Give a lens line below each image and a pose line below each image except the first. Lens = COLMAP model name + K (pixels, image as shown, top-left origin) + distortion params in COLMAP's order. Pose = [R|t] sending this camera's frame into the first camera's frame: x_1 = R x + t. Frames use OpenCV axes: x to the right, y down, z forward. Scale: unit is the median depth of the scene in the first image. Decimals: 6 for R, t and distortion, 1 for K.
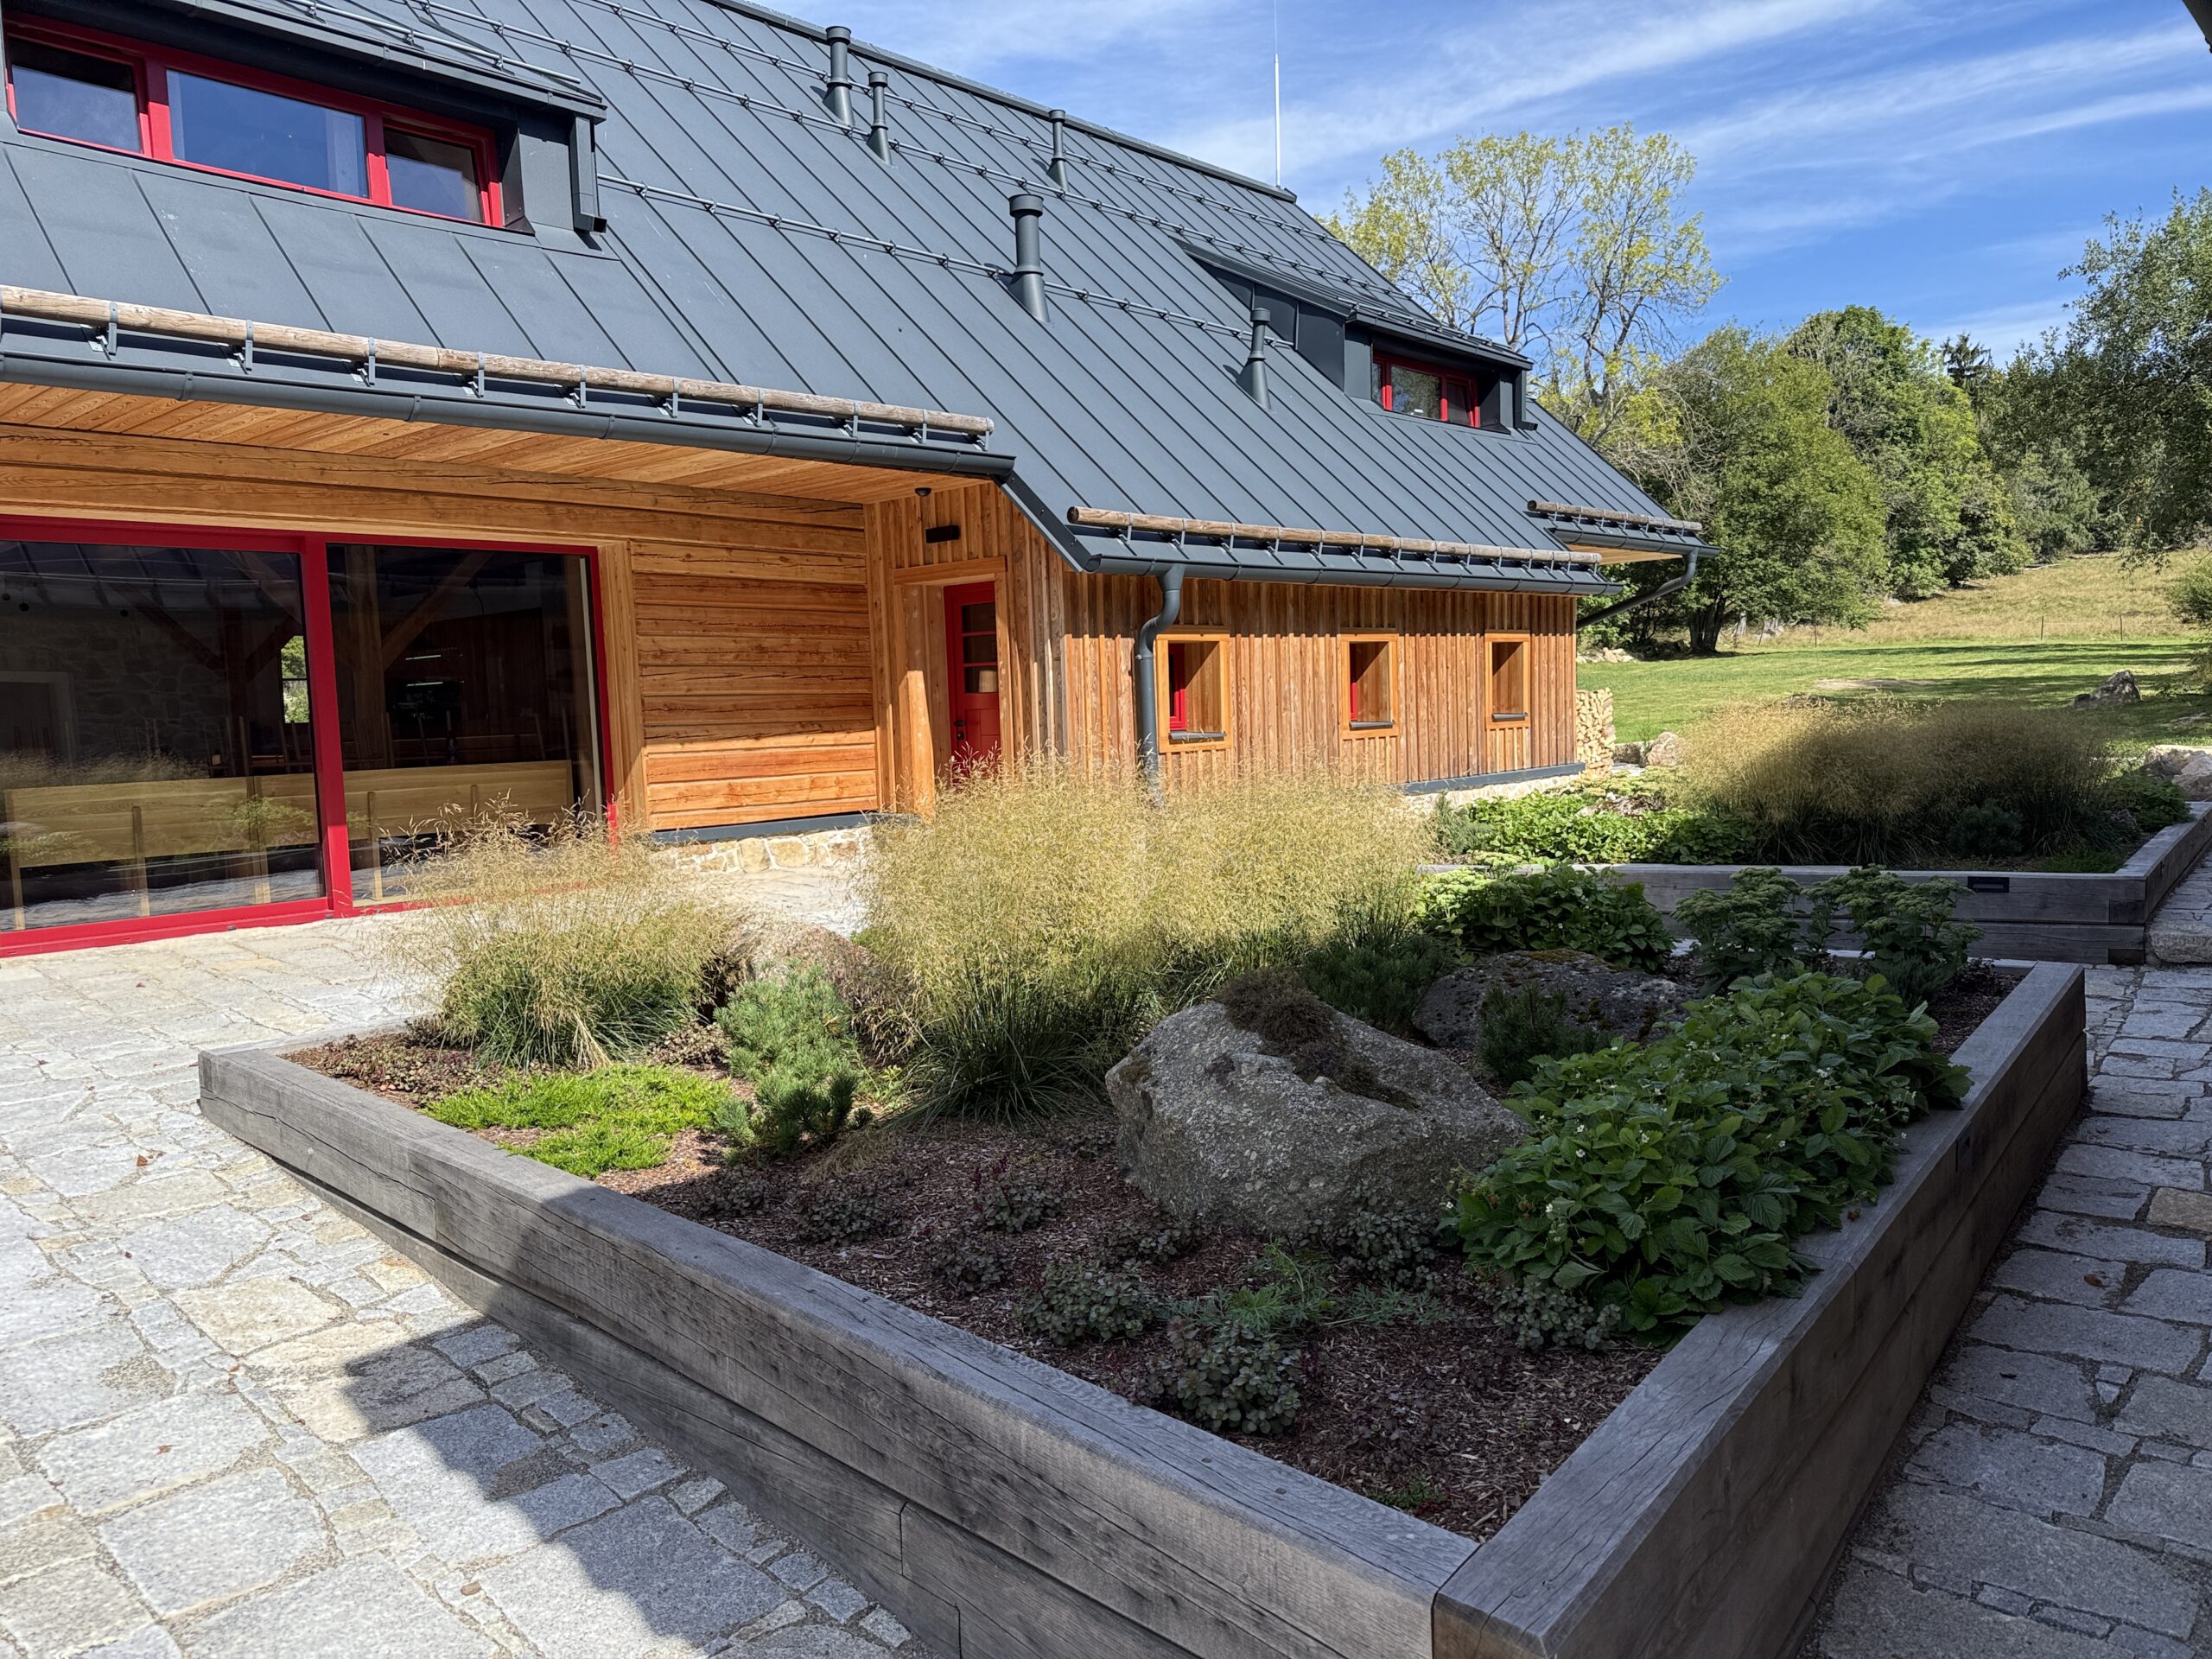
lens RADIAL K [[1560.8, 0, 1107.9], [0, 1560.8, 829.6], [0, 0, 1]] dist [-0.001319, -0.005825]
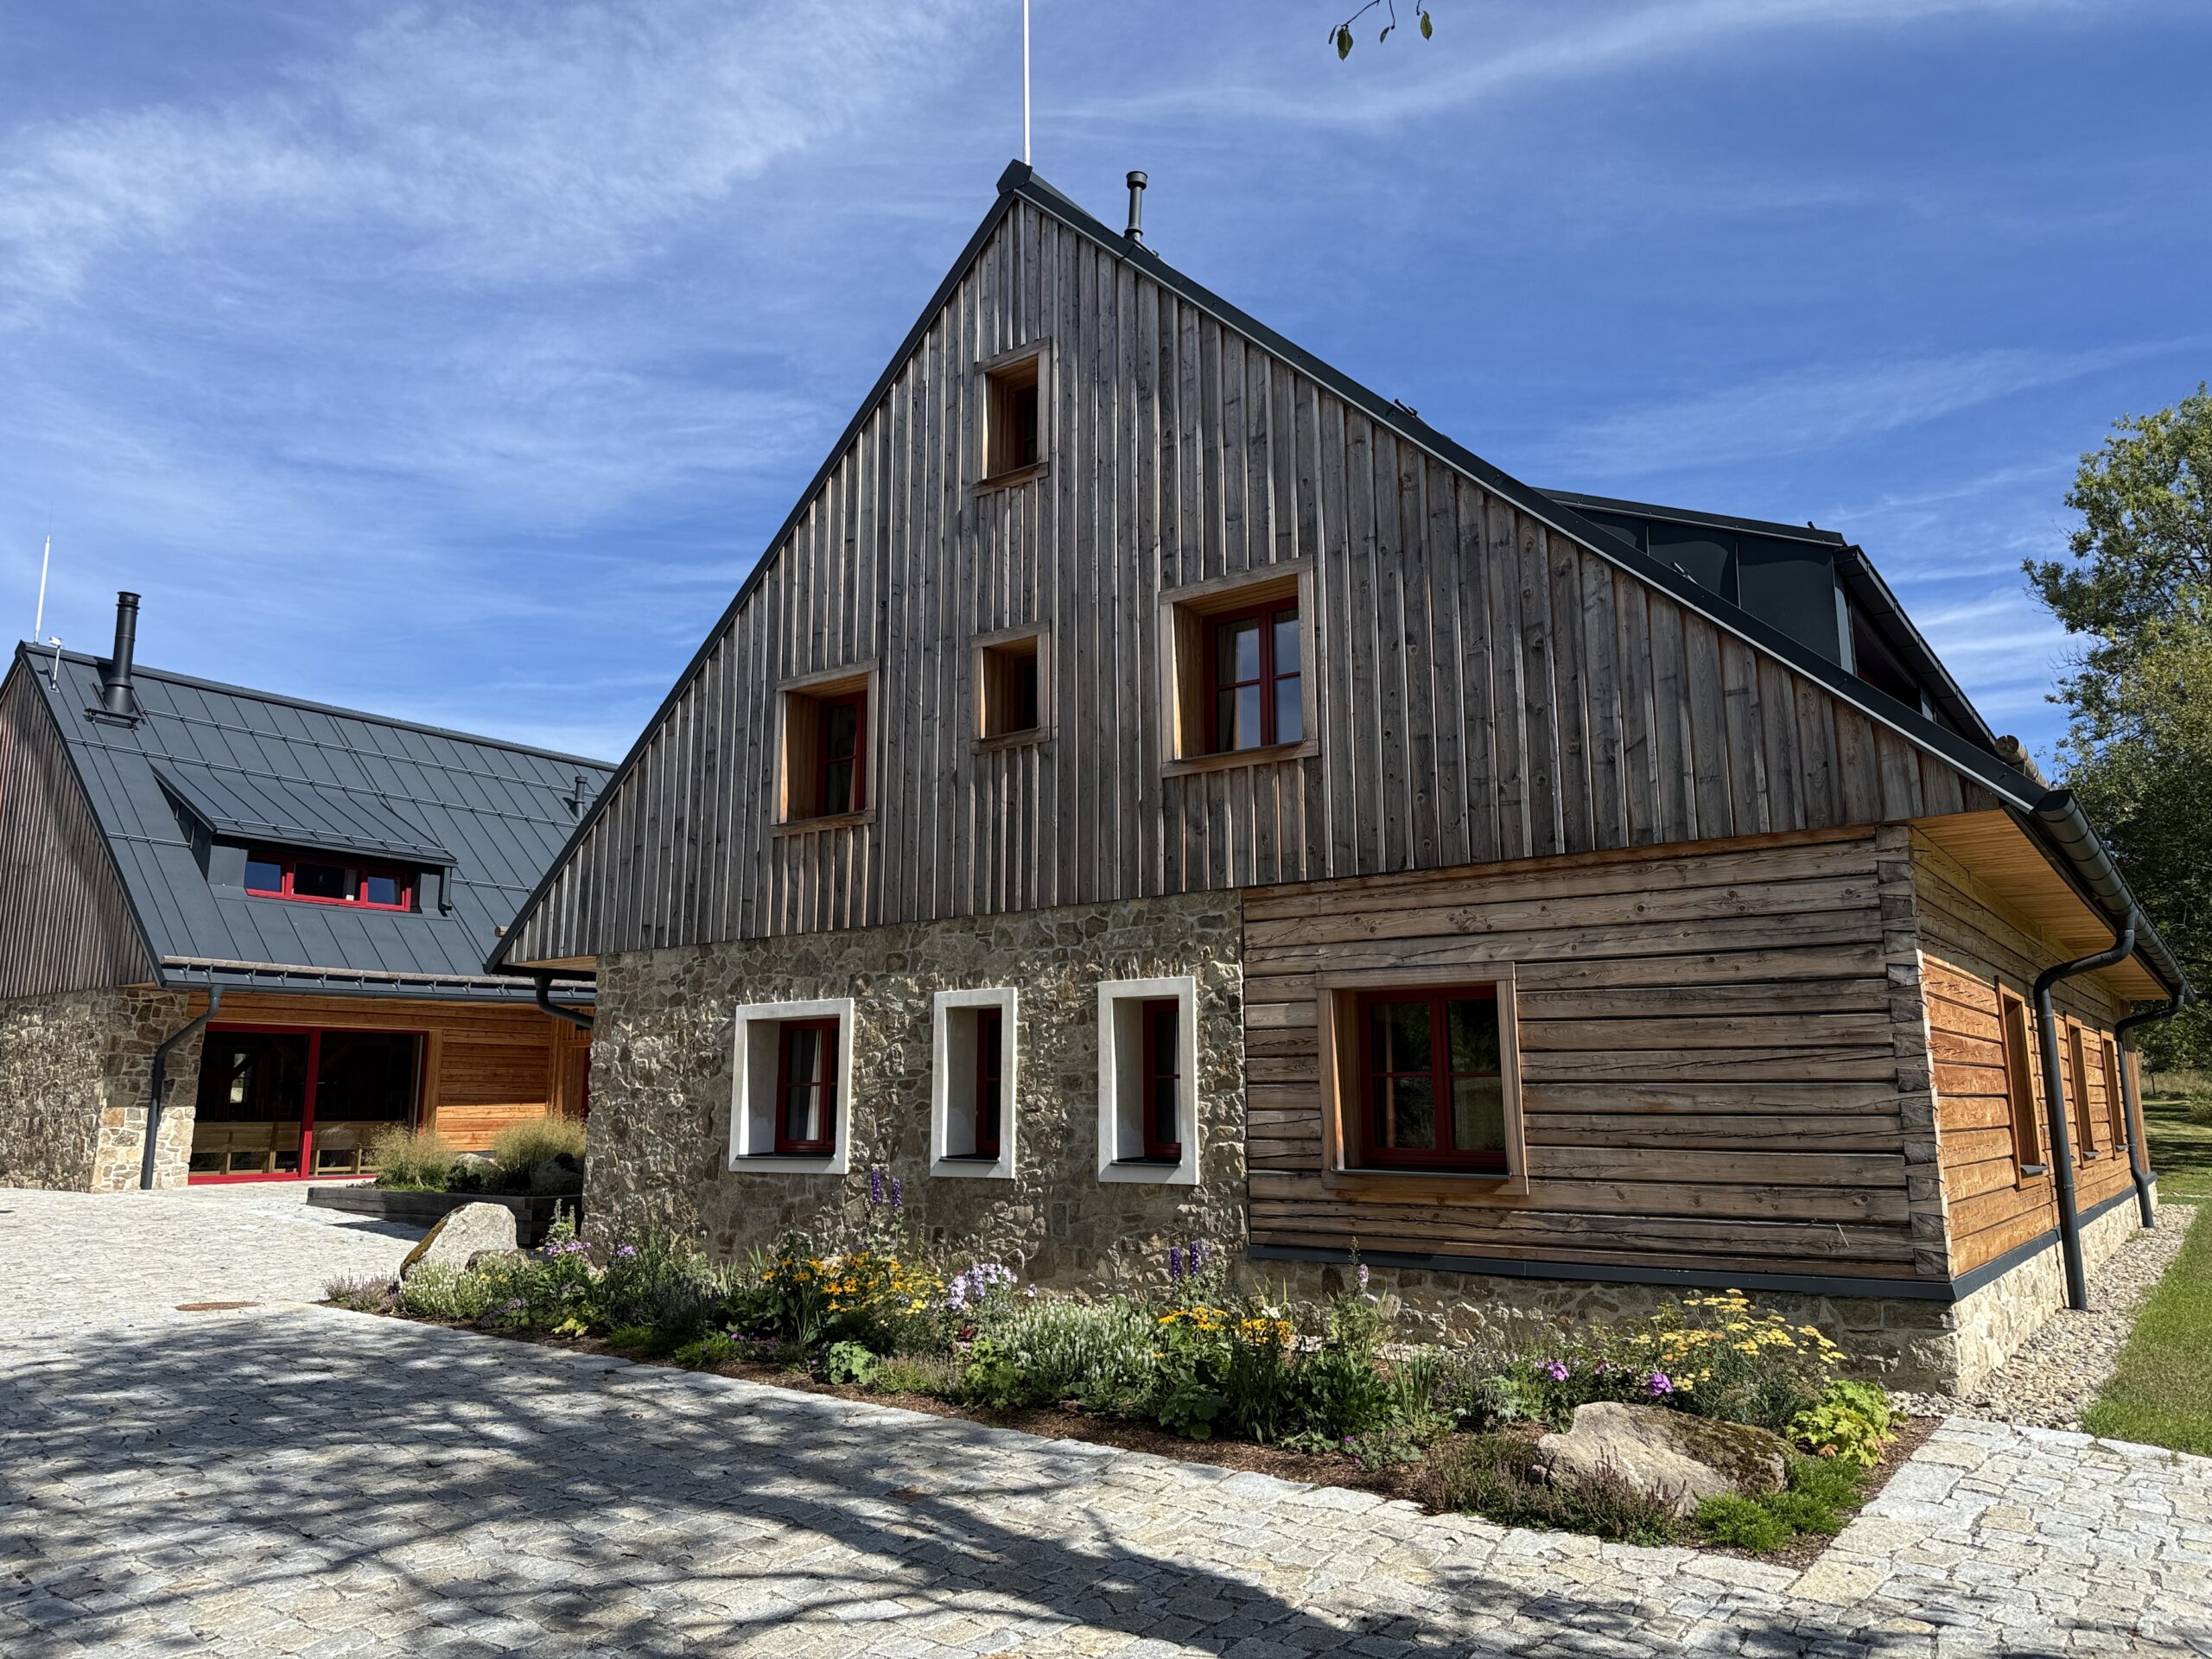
lens RADIAL K [[1560.8, 0, 1101.2], [0, 1560.8, 829.4], [0, 0, 1]] dist [-0.001319, -0.005825]
pose [[0.992762, 0.058070, 0.105130, 0.458567], [-0.028776, 0.964854, -0.261208, 0.123961], [-0.116604, 0.256292, 0.959541, -1.609554]]
